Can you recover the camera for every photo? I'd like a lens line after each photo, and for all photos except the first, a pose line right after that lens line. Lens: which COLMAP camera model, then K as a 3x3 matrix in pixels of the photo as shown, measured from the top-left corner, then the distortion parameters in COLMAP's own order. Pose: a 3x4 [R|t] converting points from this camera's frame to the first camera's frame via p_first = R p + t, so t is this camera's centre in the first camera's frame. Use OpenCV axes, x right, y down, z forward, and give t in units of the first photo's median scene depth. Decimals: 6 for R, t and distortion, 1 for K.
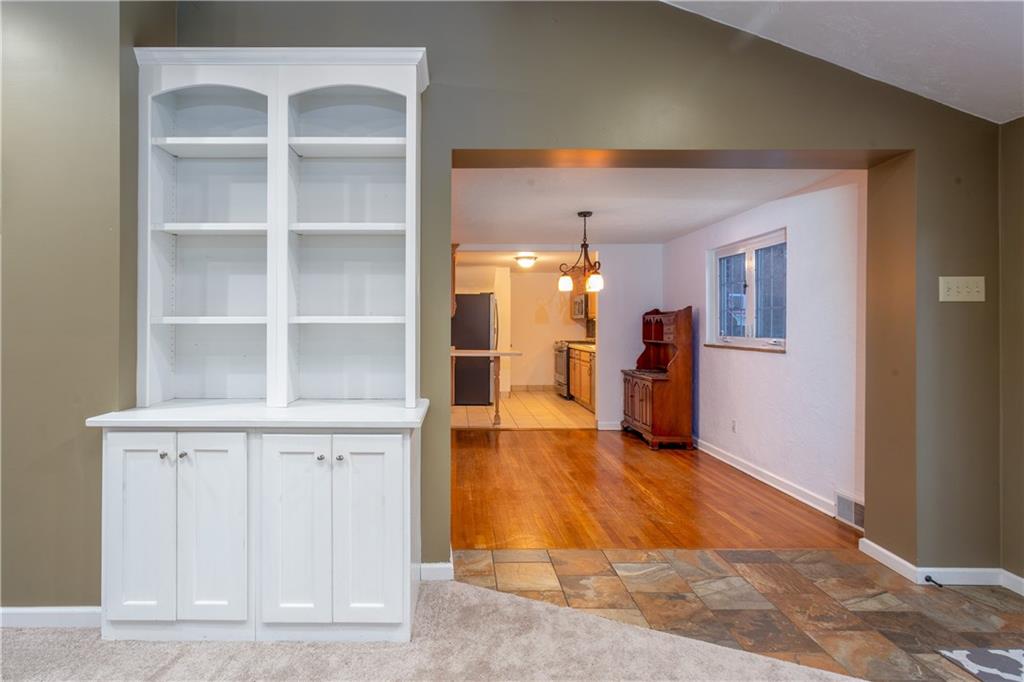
lens RADIAL K [[548.4, 0, 459.0], [0, 548.4, 323.1], [0, 0, 1]] dist [0.006463, 0.002178]
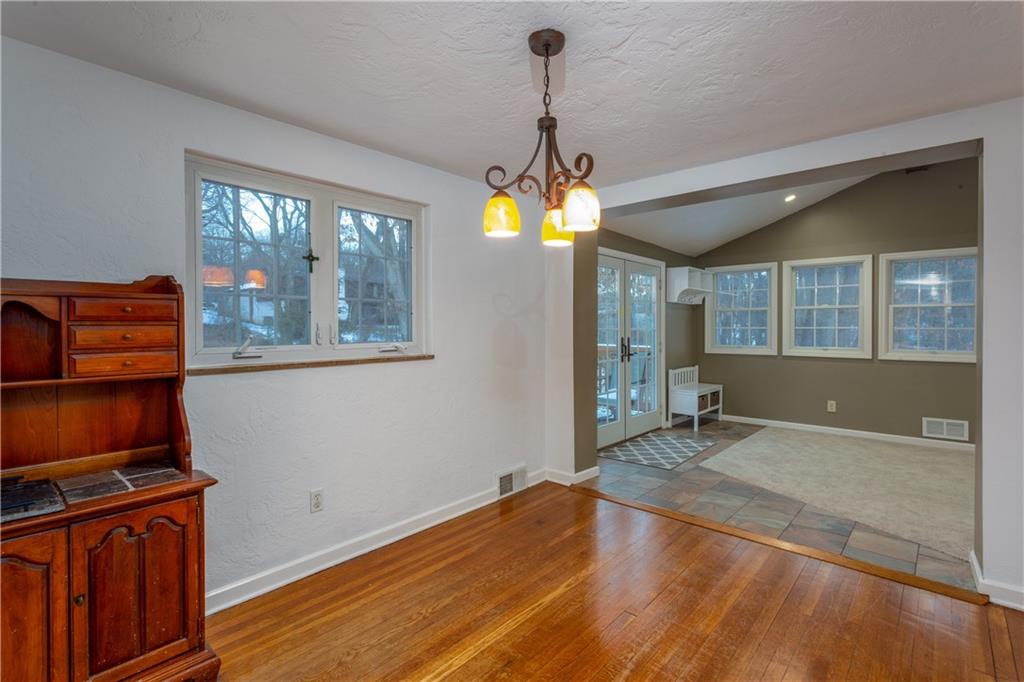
lens RADIAL K [[490.8, 0, 509.7], [0, 490.8, 322.1], [0, 0, 1]] dist [0.009881, 0.001597]
pose [[-0.746192, 0.004458, 0.665715, 0.014236], [-0.002862, 0.999947, -0.009905, 0.011344], [-0.665724, -0.009297, -0.746140, 2.348152]]
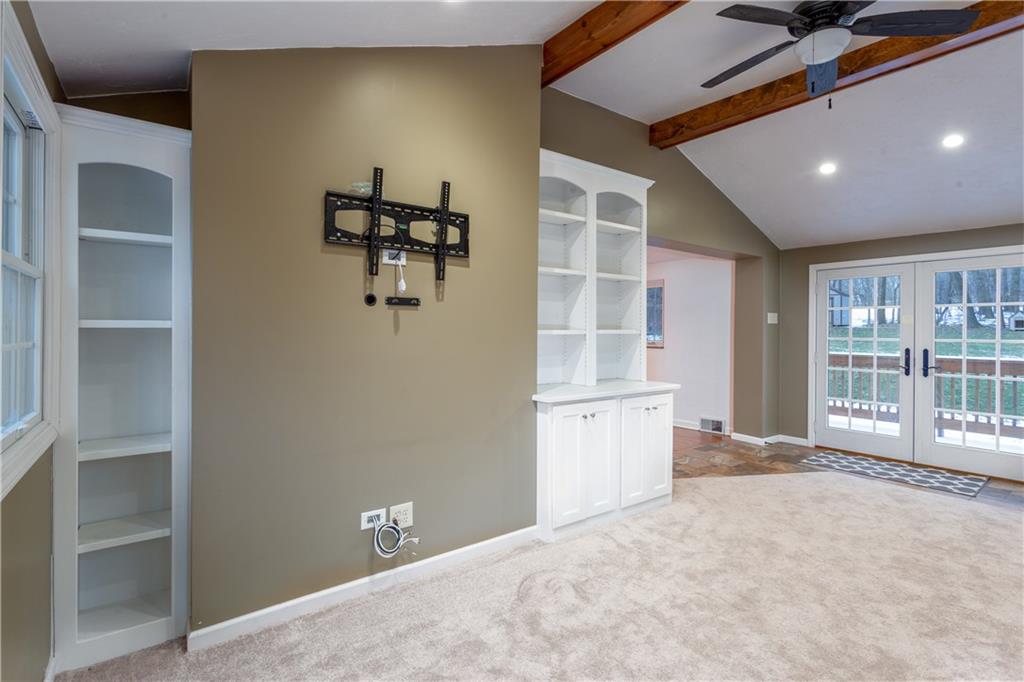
lens RADIAL K [[490.8, 0, 509.8], [0, 490.8, 333.5], [0, 0, 1]] dist [0.009881, 0.001597]
pose [[0.801809, -0.002675, 0.597574, -1.259413], [-0.003613, 0.999950, 0.009323, -0.012321], [-0.597569, -0.009634, 0.801760, -0.012979]]
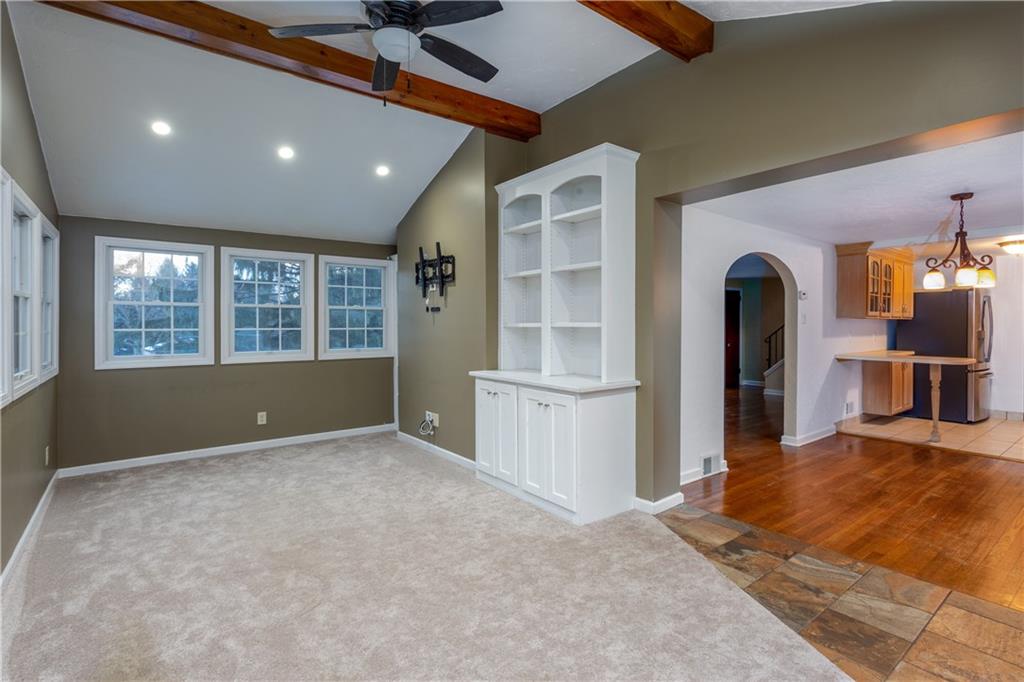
lens RADIAL K [[490.8, 0, 513.3], [0, 490.8, 335.3], [0, 0, 1]] dist [0.009881, 0.001597]
pose [[0.607089, 0.015421, -0.794484, 0.750700], [0.001176, 0.999793, 0.020304, -0.004260], [0.794633, -0.013260, 0.606945, -0.013666]]
